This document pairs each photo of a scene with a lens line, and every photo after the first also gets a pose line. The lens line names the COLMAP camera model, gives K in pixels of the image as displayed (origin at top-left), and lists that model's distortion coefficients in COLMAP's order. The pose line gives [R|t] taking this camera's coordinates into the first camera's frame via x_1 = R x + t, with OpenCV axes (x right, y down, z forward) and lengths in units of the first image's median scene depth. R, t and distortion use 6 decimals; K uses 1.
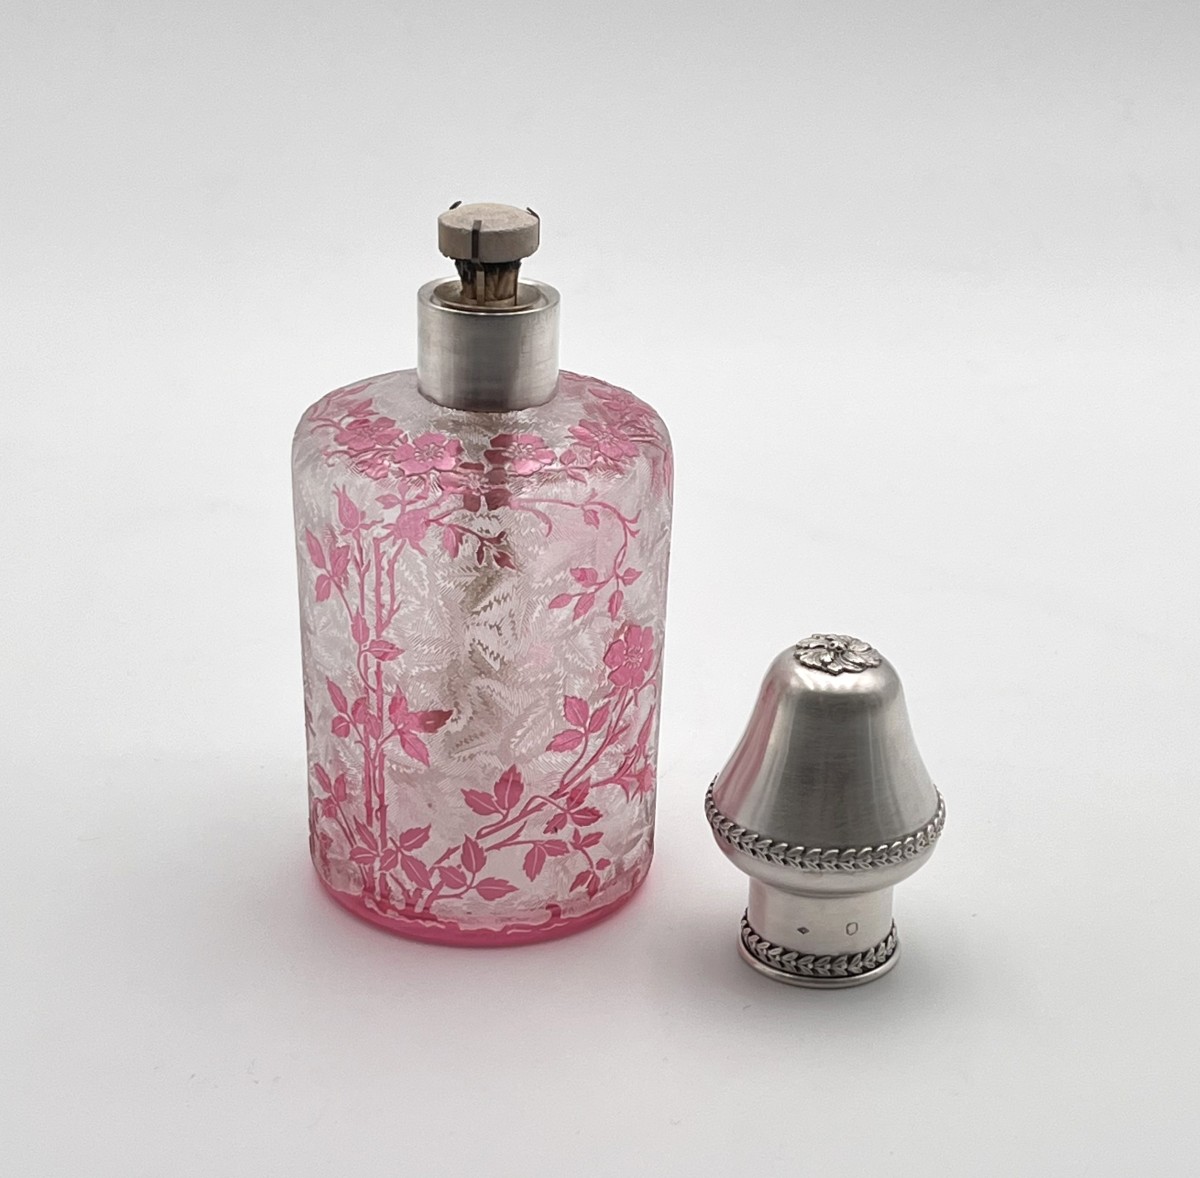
lens RADIAL K [[2272.8, 0, 600.0], [0, 2272.8, 589.0], [0, 0, 1]] dist [0.004752, 0.005666]
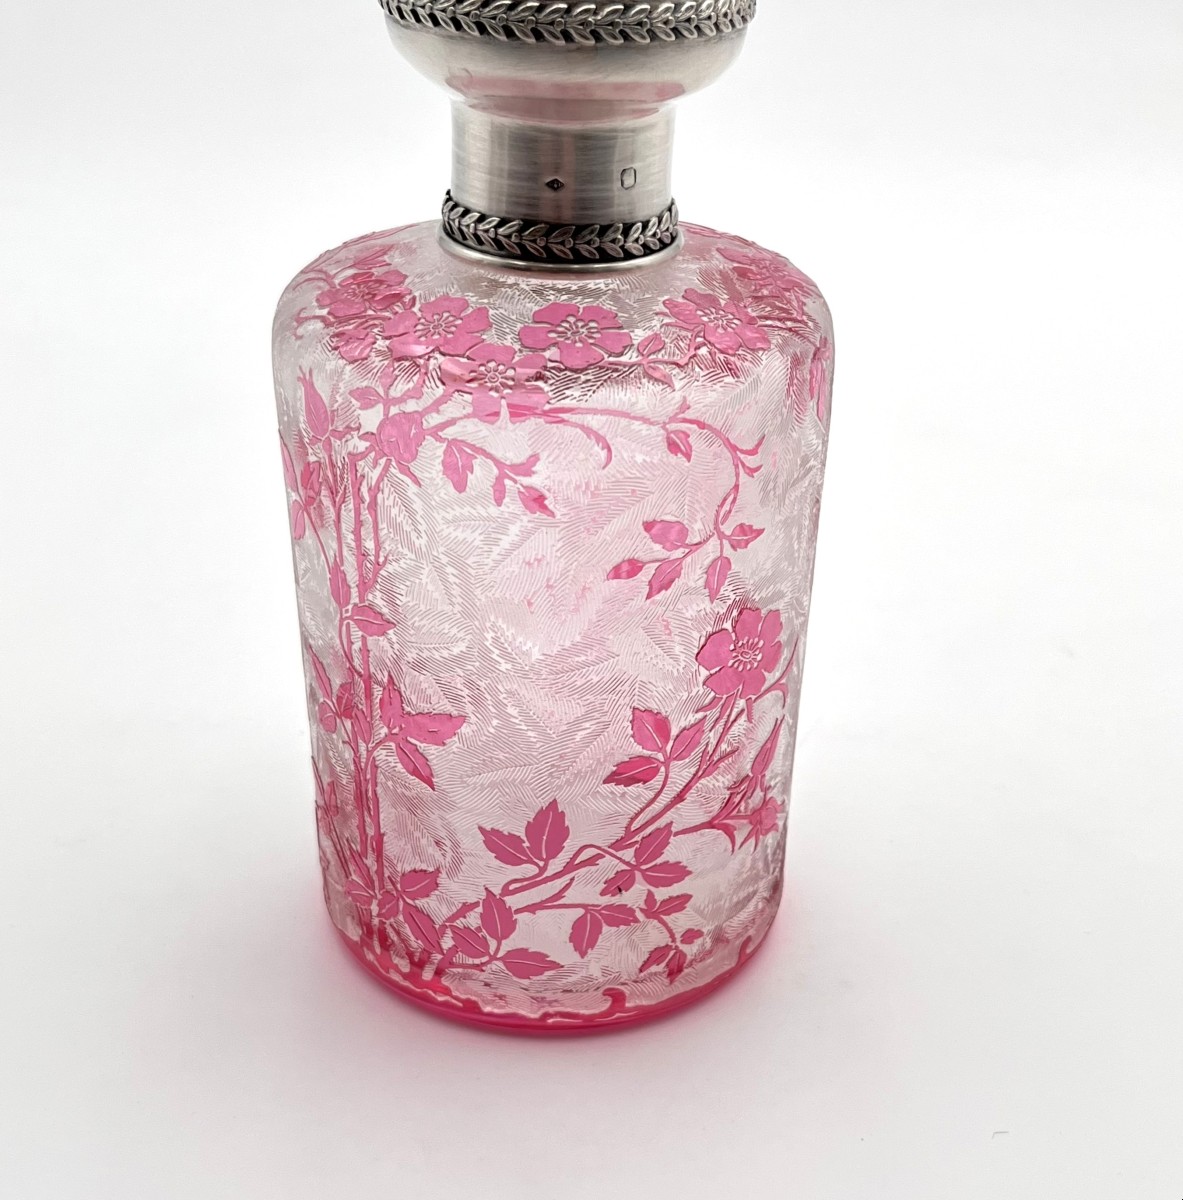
lens RADIAL K [[1860.4, 0, 591.8], [0, 1860.4, 663.0], [0, 0, 1]] dist [0.116174, -0.015880]
pose [[0.985995, 0.079720, -0.146490, 0.050850], [-0.064900, 0.992530, 0.103305, -0.021456], [0.153631, -0.092351, 0.983803, 0.452797]]
